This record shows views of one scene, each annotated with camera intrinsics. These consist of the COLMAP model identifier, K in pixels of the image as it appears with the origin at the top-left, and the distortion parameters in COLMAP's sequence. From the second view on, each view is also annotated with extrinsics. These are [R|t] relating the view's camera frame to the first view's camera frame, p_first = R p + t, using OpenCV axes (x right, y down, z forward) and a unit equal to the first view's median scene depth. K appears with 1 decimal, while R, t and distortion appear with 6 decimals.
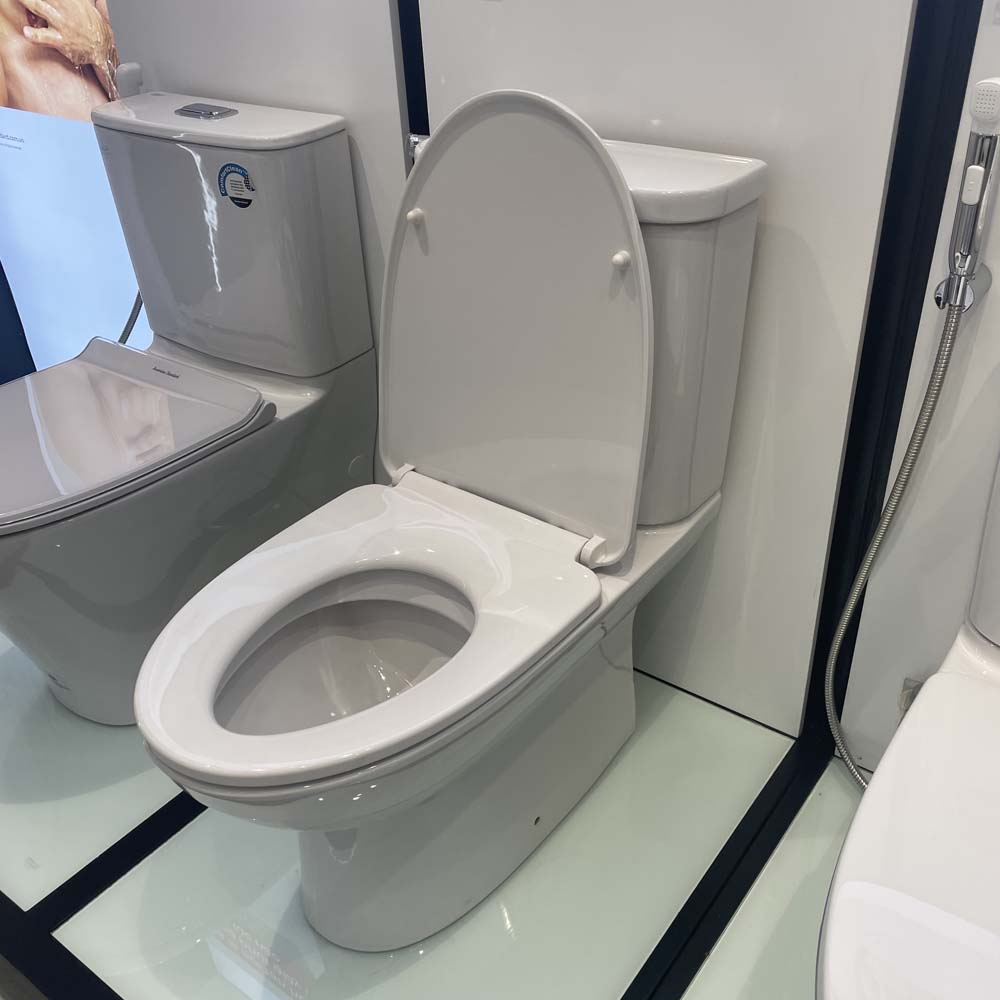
lens RADIAL K [[987.8, 0, 504.1], [0, 987.8, 502.2], [0, 0, 1]] dist [0.111116, -0.104870]
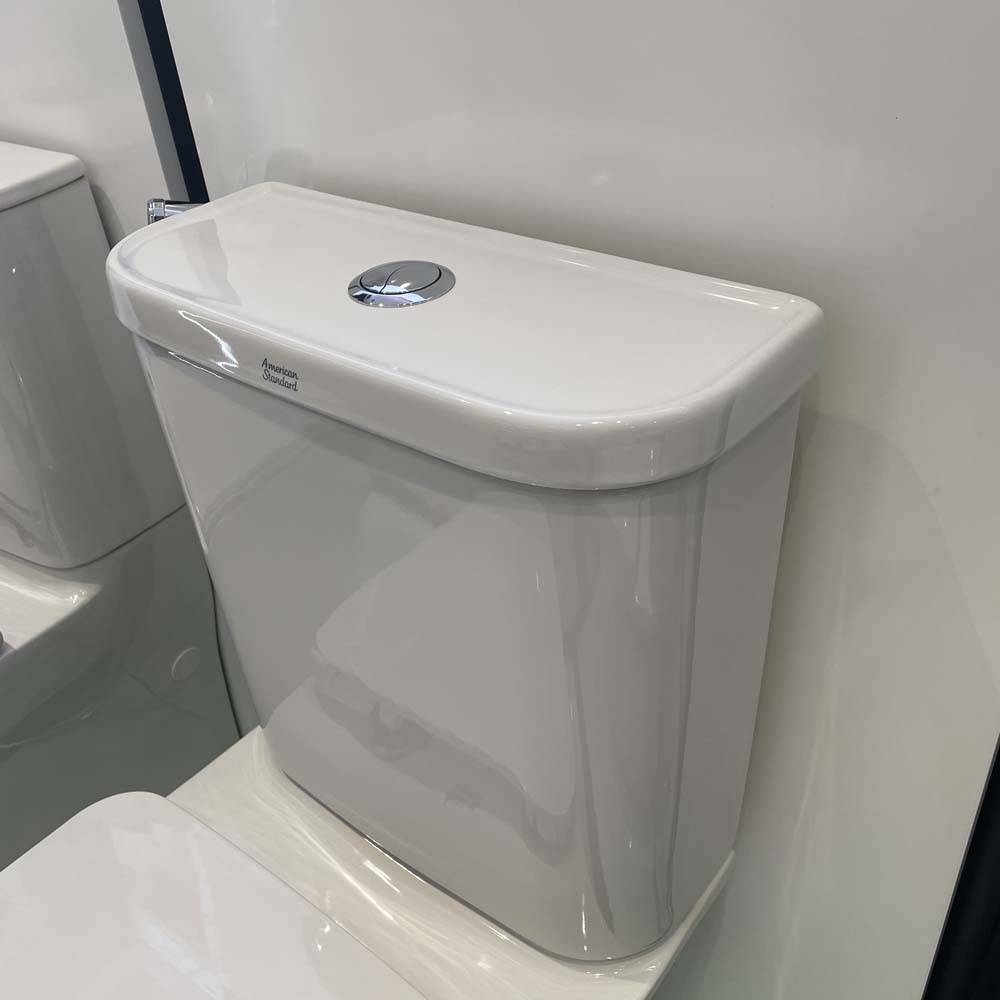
lens RADIAL K [[988.3, 0, 493.6], [0, 988.3, 498.7], [0, 0, 1]] dist [0.100342, -0.081569]
pose [[0.999106, -0.020492, -0.036969, 0.102124], [0.022488, 0.998266, 0.054403, -0.217060], [0.035790, -0.055186, 0.997834, 0.421713]]
